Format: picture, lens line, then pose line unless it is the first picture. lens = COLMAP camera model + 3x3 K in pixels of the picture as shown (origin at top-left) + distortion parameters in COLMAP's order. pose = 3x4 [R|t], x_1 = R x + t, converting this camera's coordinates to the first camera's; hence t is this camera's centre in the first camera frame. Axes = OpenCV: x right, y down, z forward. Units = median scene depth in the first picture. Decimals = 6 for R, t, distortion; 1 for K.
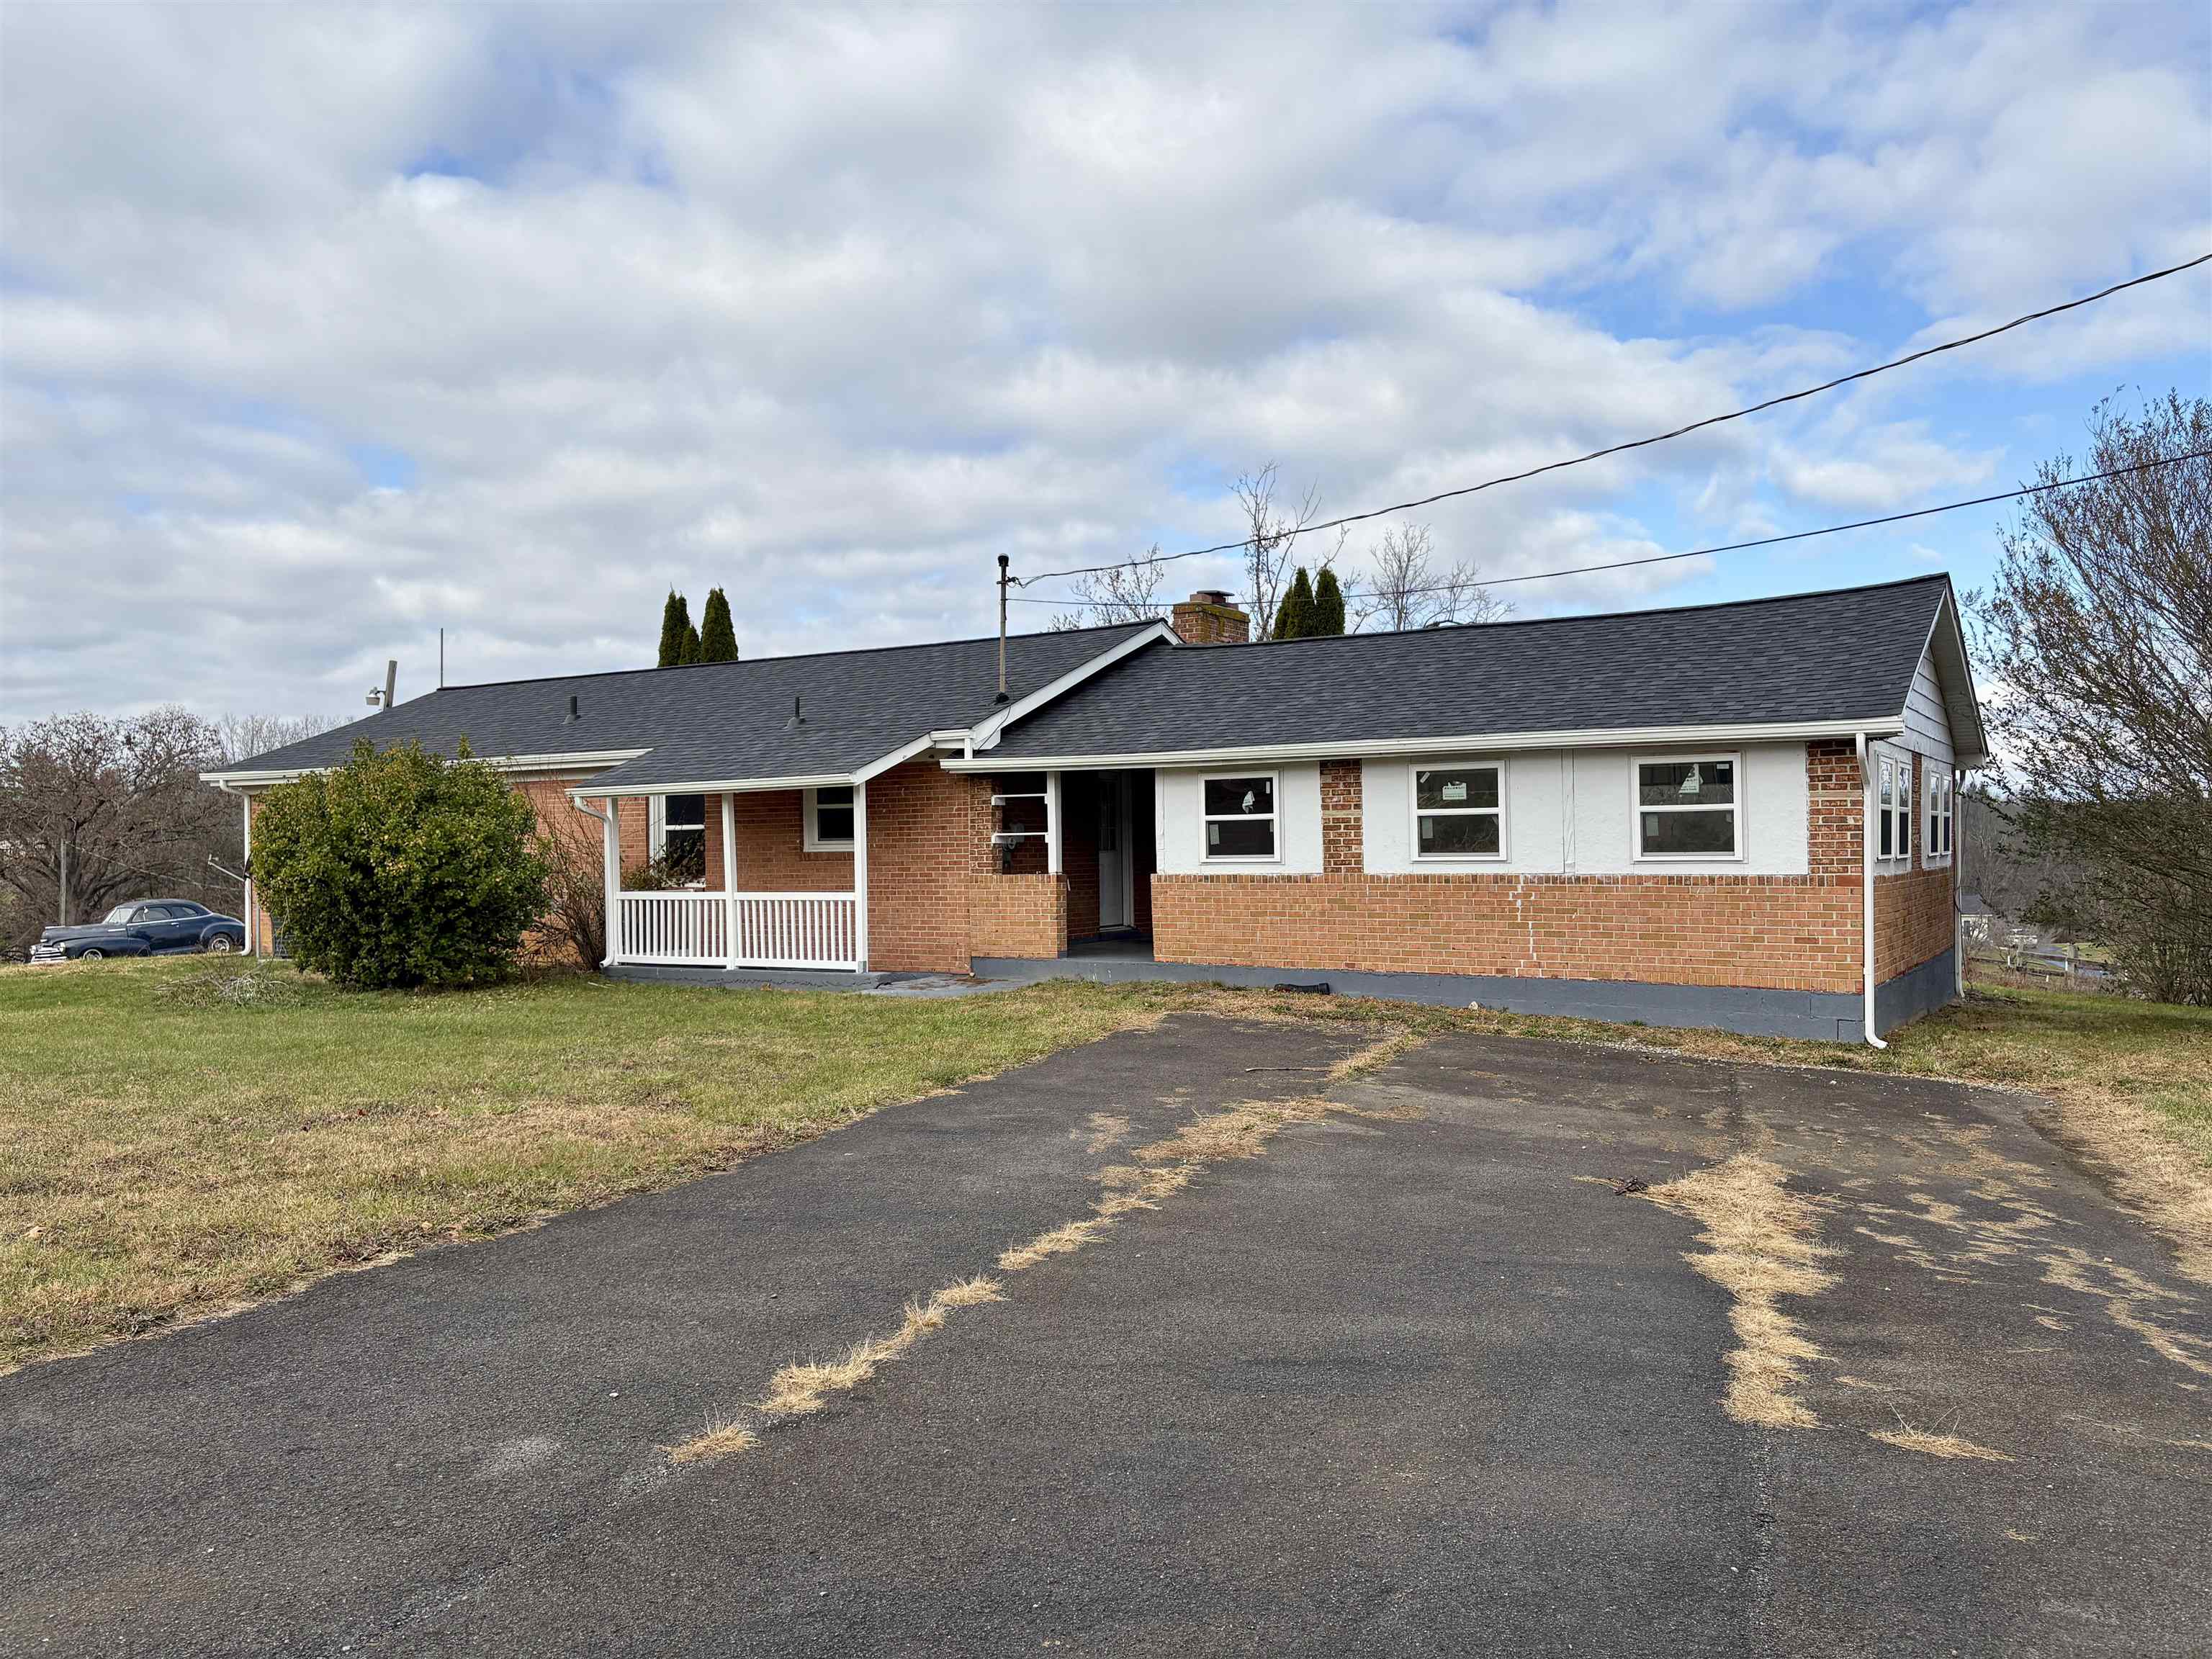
lens RADIAL K [[1715.0, 0, 1106.0], [0, 1715.0, 829.5], [0, 0, 1]] dist [0.063380, 0.000395]
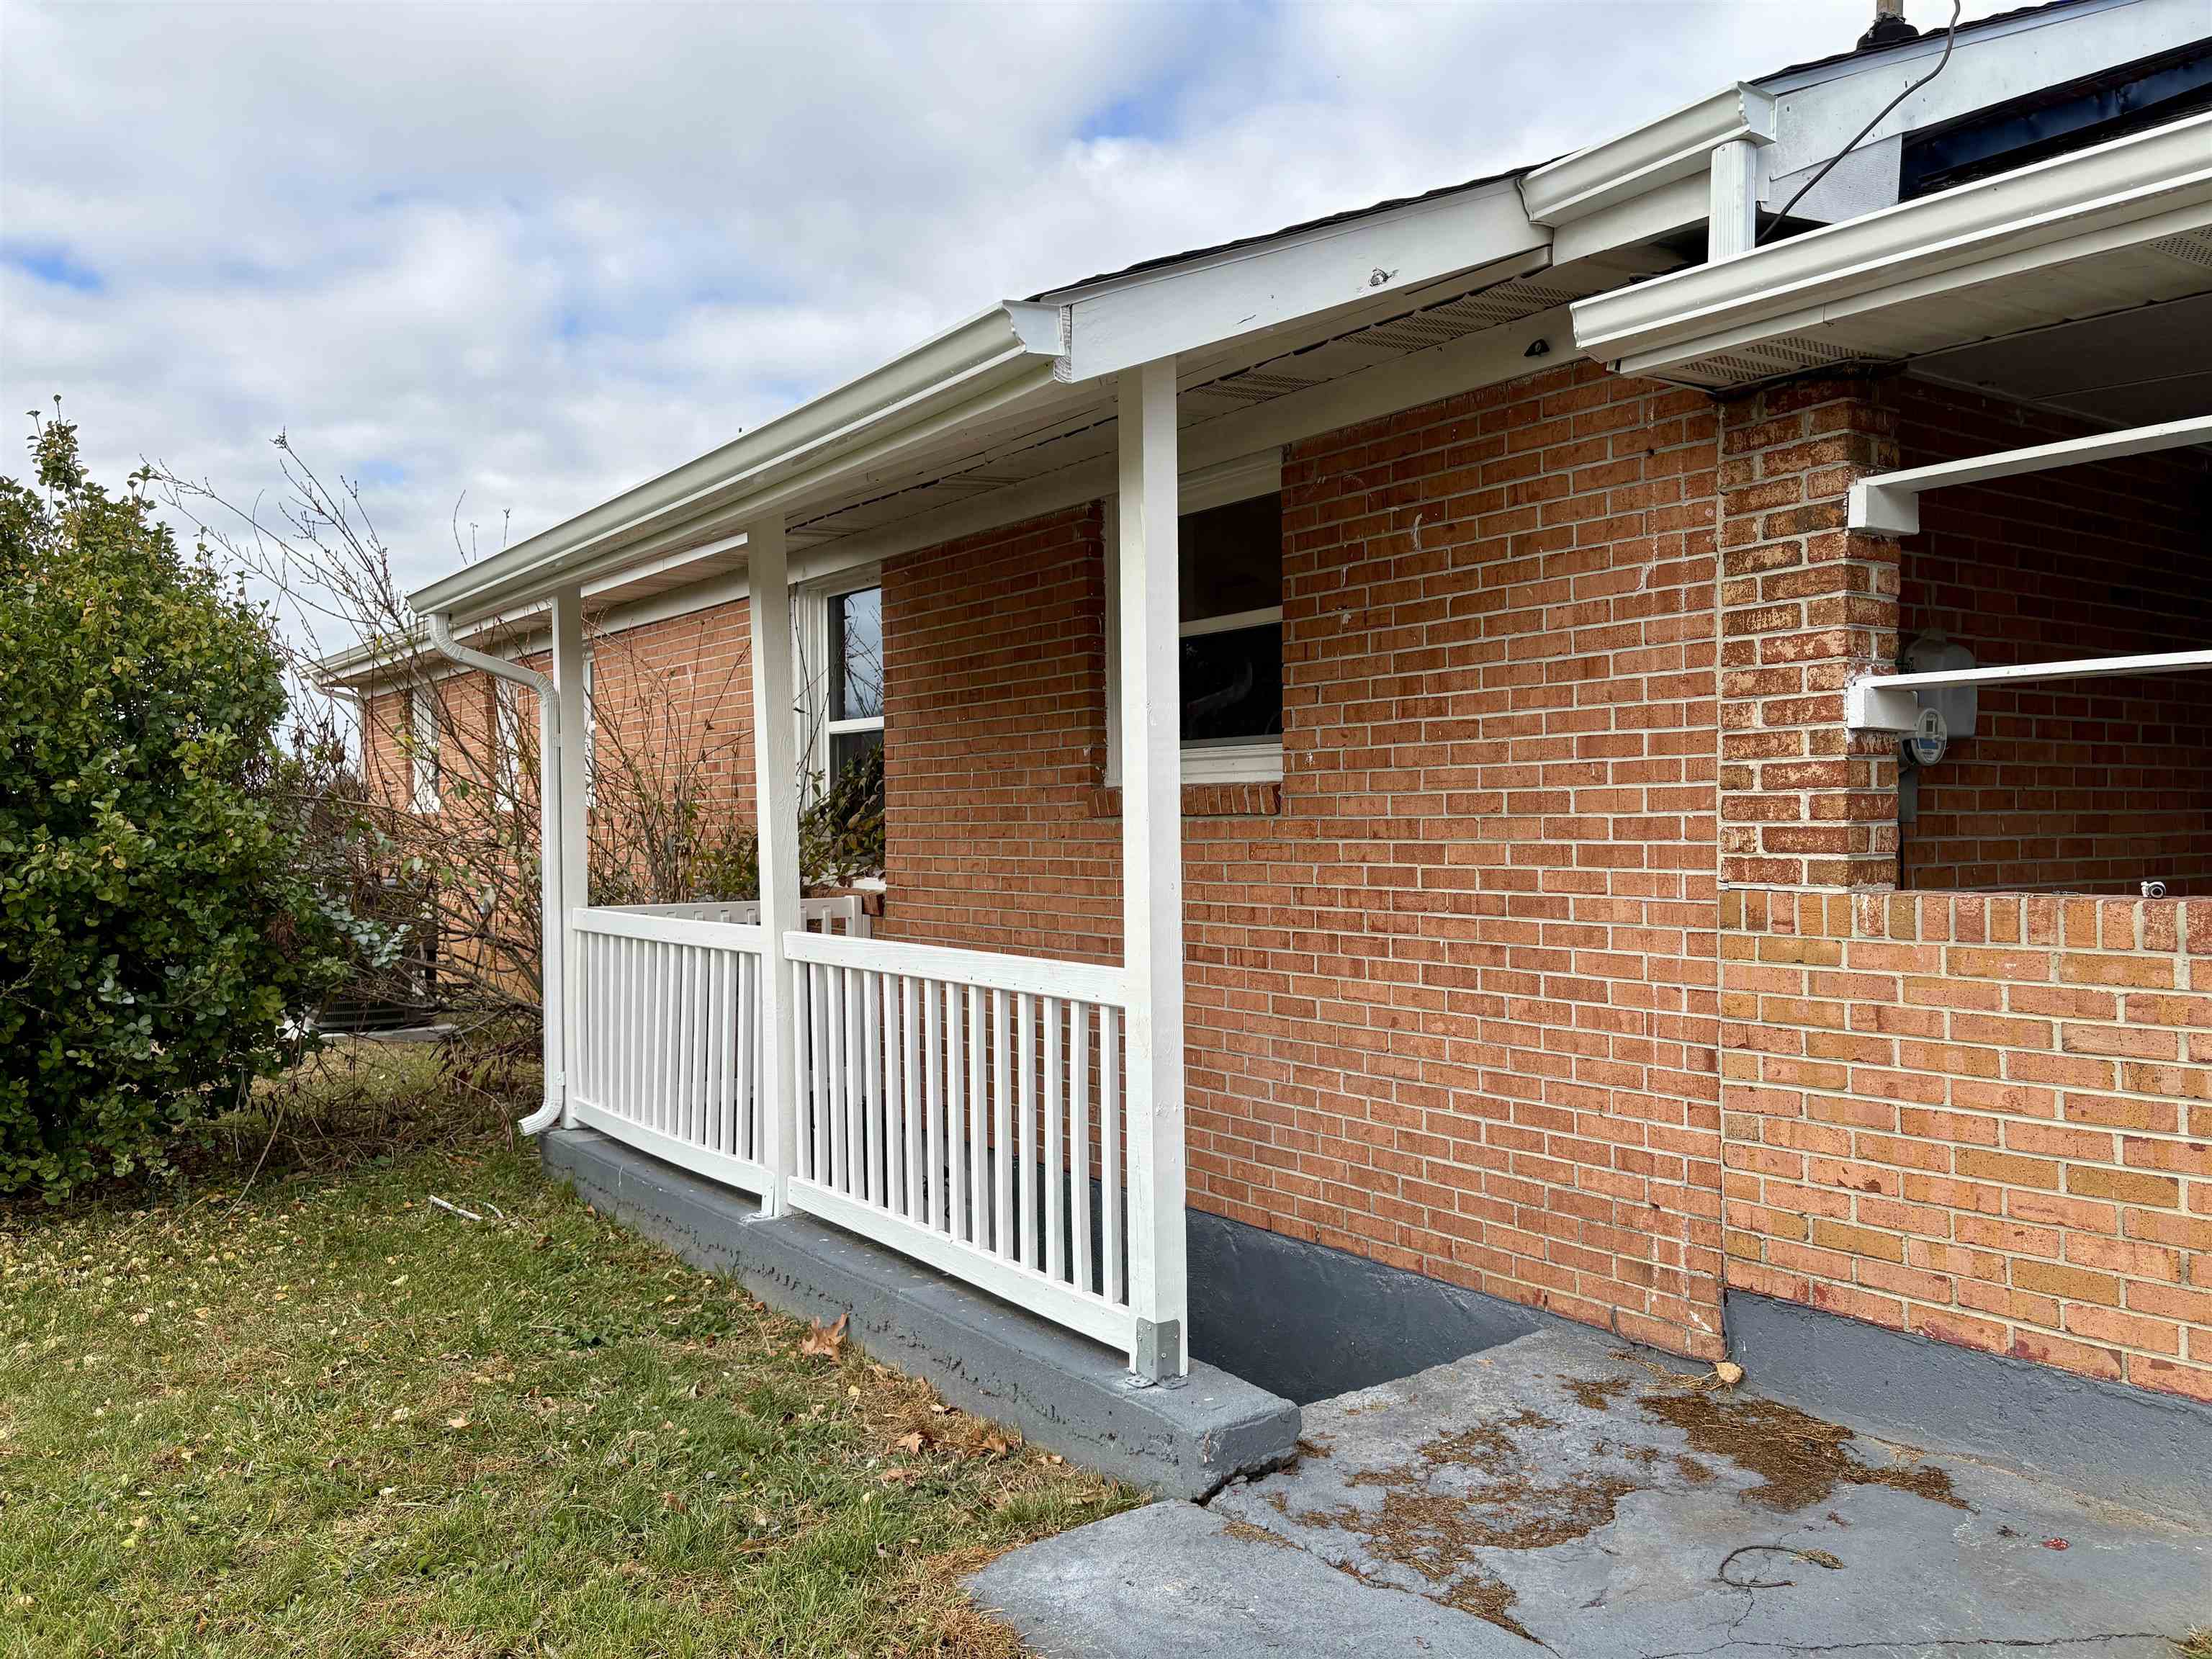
lens RADIAL K [[1715.0, 0, 1106.0], [0, 1715.0, 829.5], [0, 0, 1]] dist [0.063380, 0.000395]
pose [[0.925609, 0.009313, -0.378366, -0.068835], [-0.001882, 0.999798, 0.020005, 0.015482], [0.378476, -0.017805, 0.925440, 0.778566]]
